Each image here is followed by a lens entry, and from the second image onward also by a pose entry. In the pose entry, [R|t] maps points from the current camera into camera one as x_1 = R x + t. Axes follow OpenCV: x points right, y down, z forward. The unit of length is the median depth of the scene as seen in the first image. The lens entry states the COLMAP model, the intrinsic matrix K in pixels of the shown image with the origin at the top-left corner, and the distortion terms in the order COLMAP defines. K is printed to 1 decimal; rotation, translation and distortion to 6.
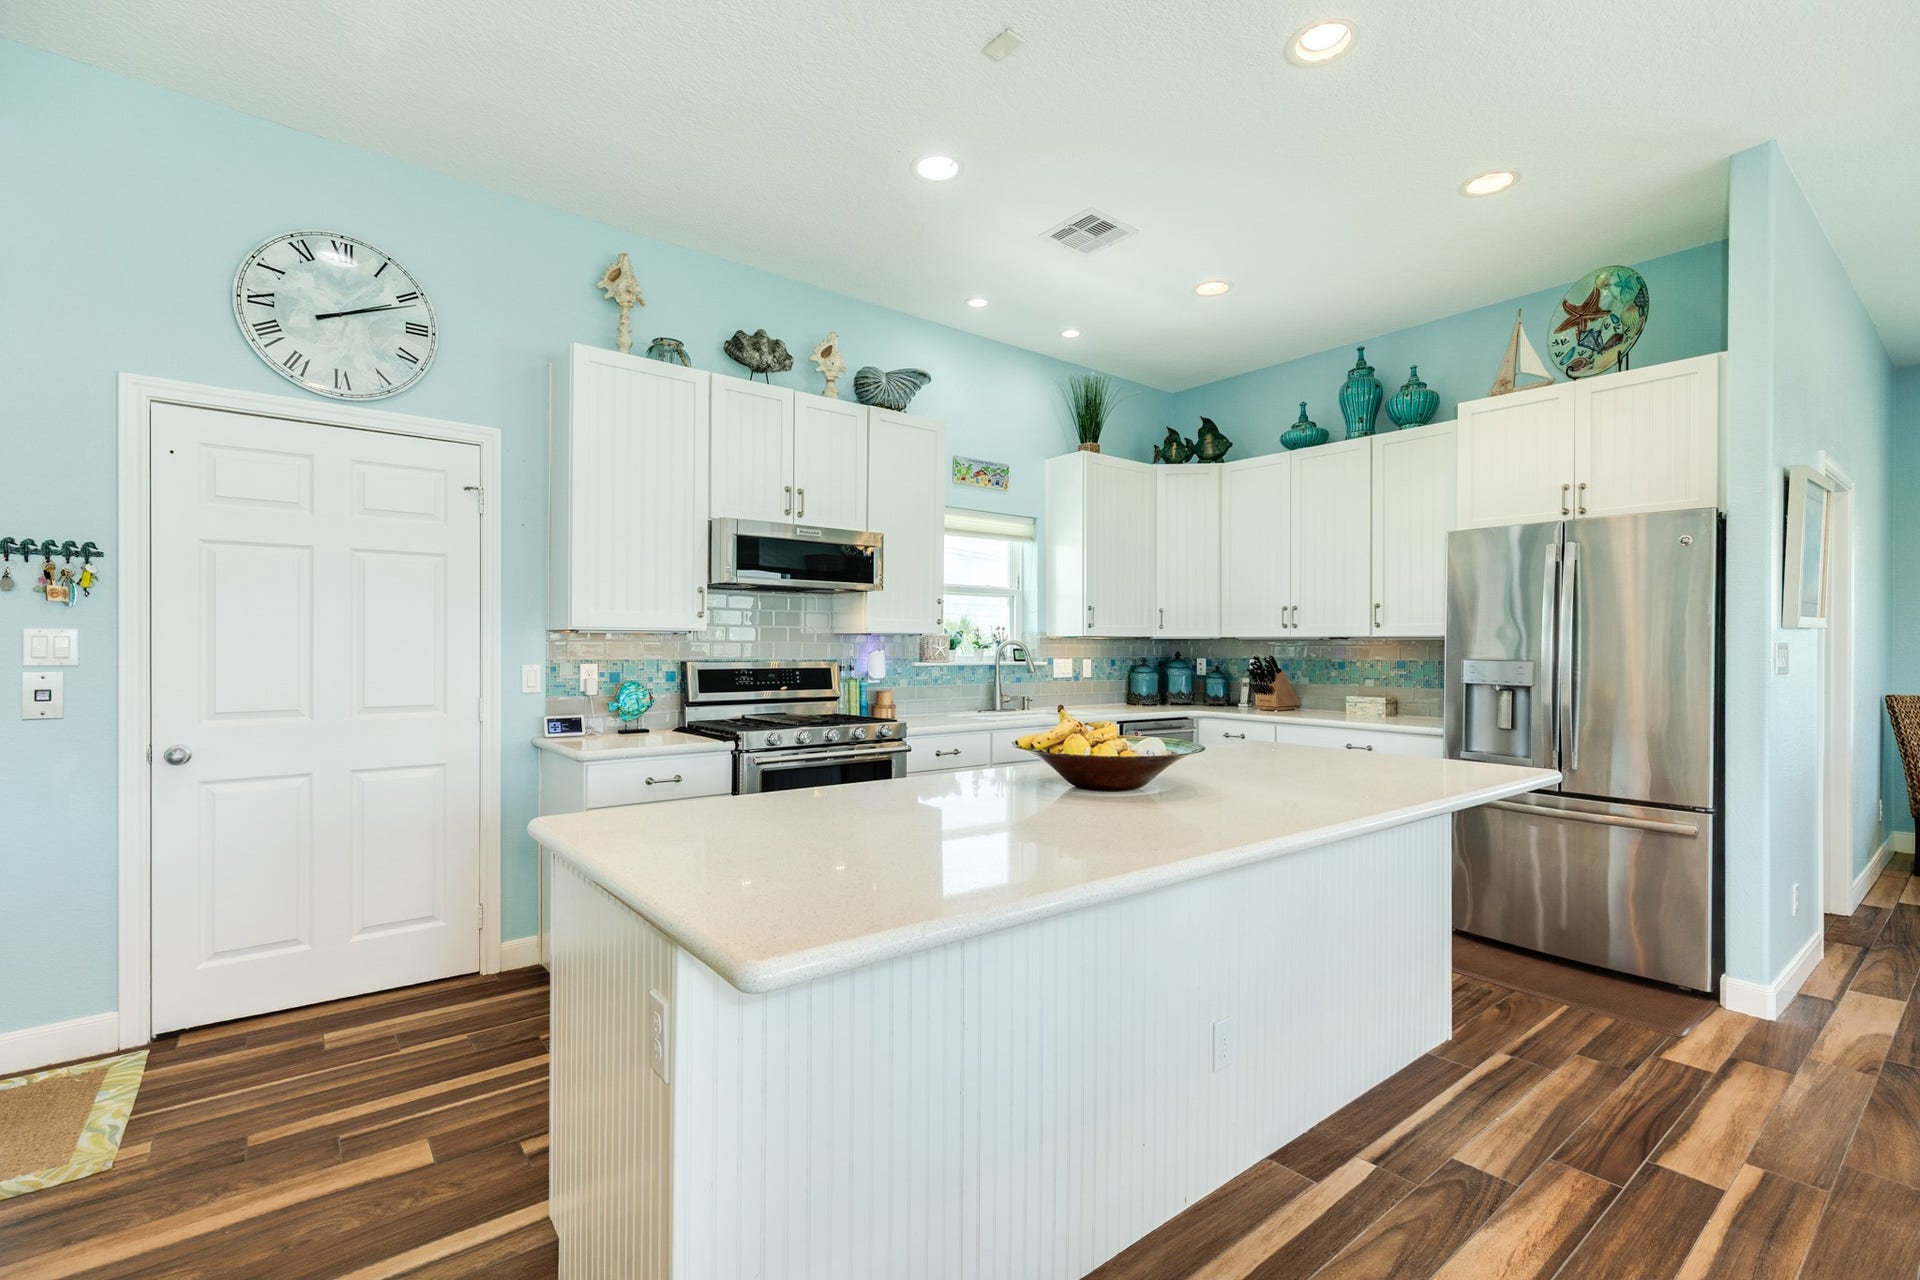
lens RADIAL K [[850.4, 0, 960.0], [0, 850.4, 640.0], [0, 0, 1]] dist [-0.000510, -0.000136]
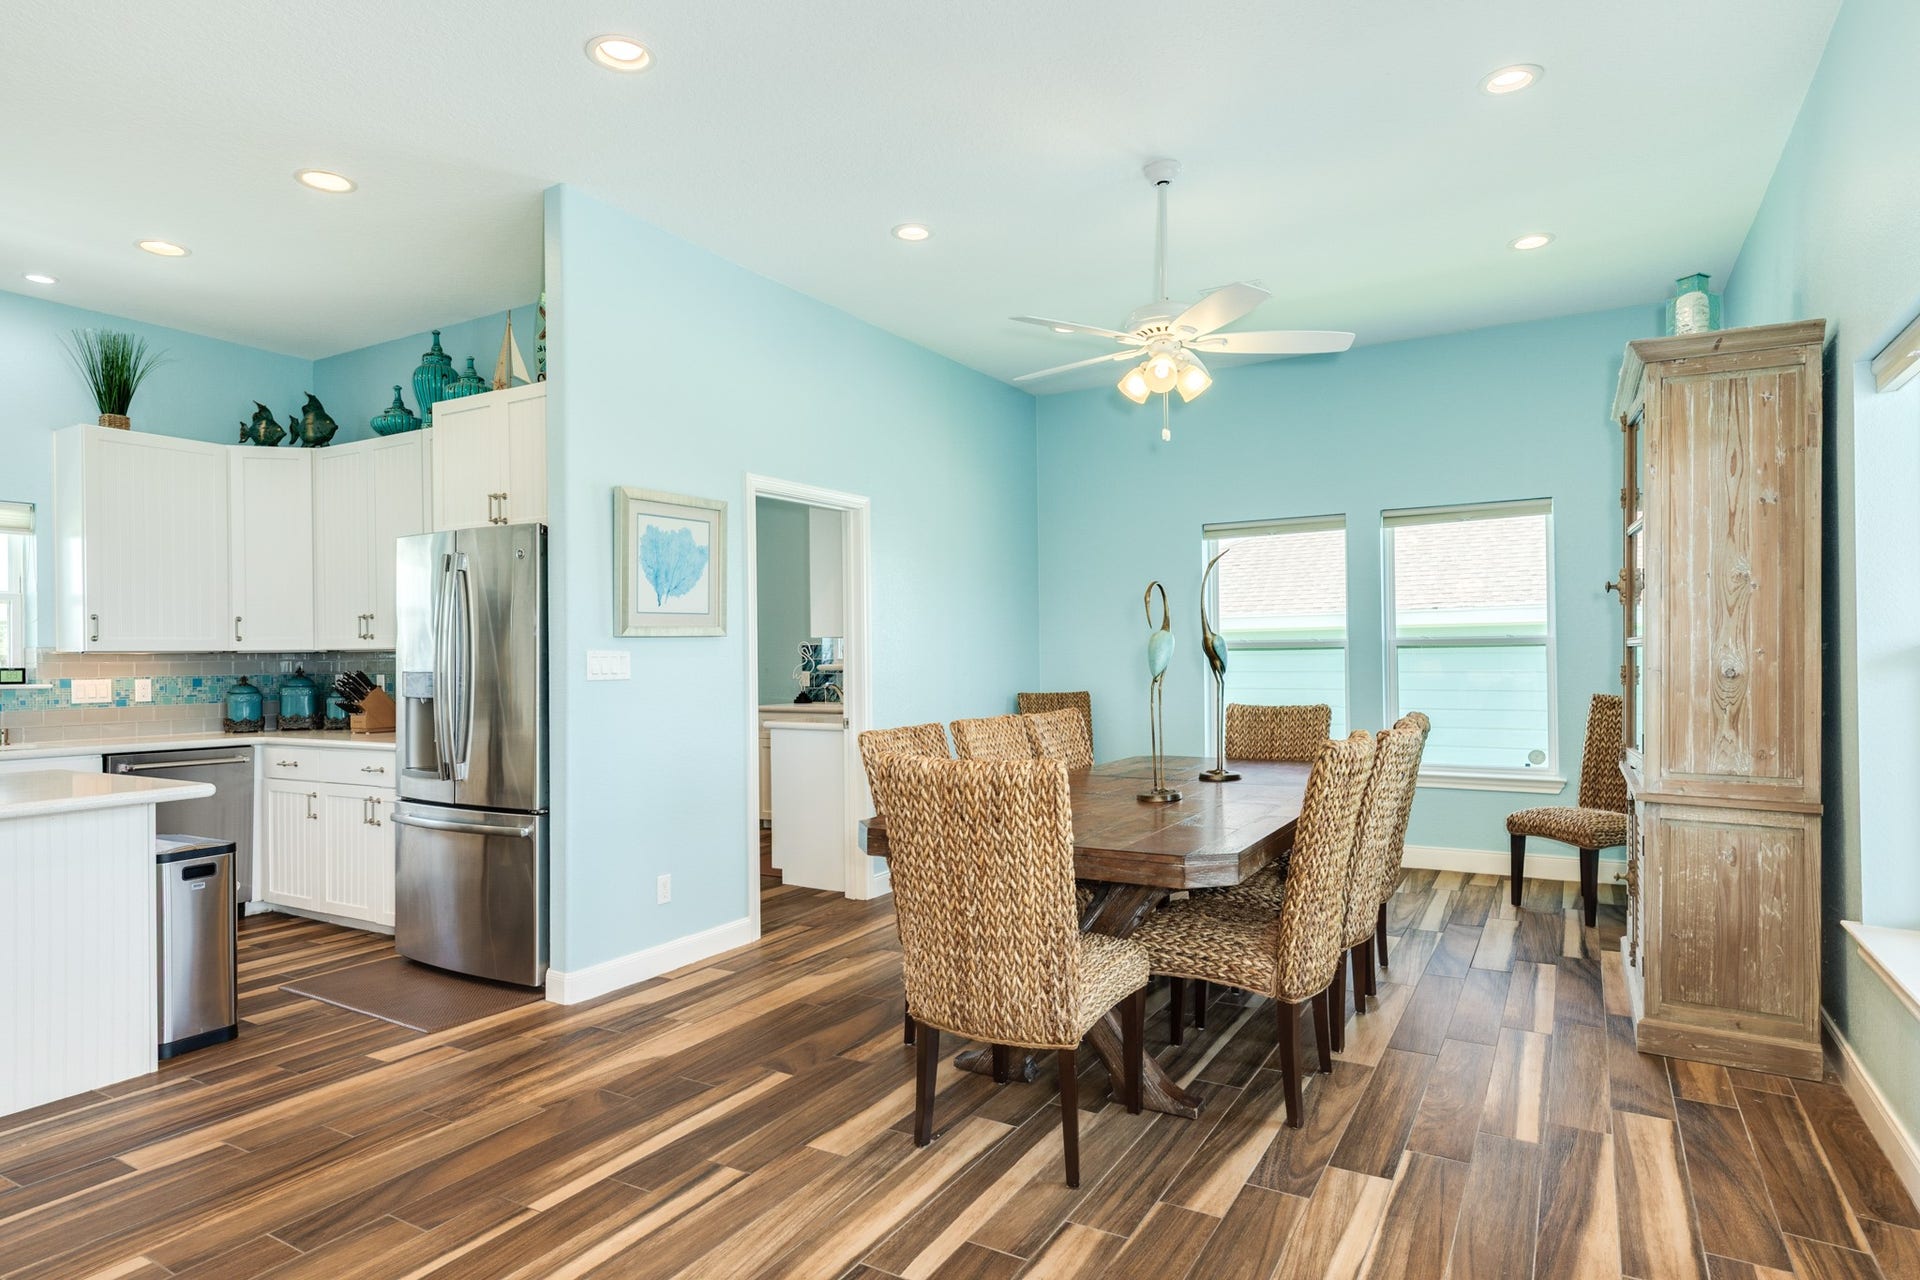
lens RADIAL K [[1061.4, 0, 960.0], [0, 1061.4, 640.0], [0, 0, 1]] dist [0.001471, 0.000646]
pose [[0.929859, -0.010380, 0.367771, 0.528496], [0.012797, 0.999910, -0.004134, -0.000694], [-0.367695, 0.008551, 0.929907, -0.246280]]
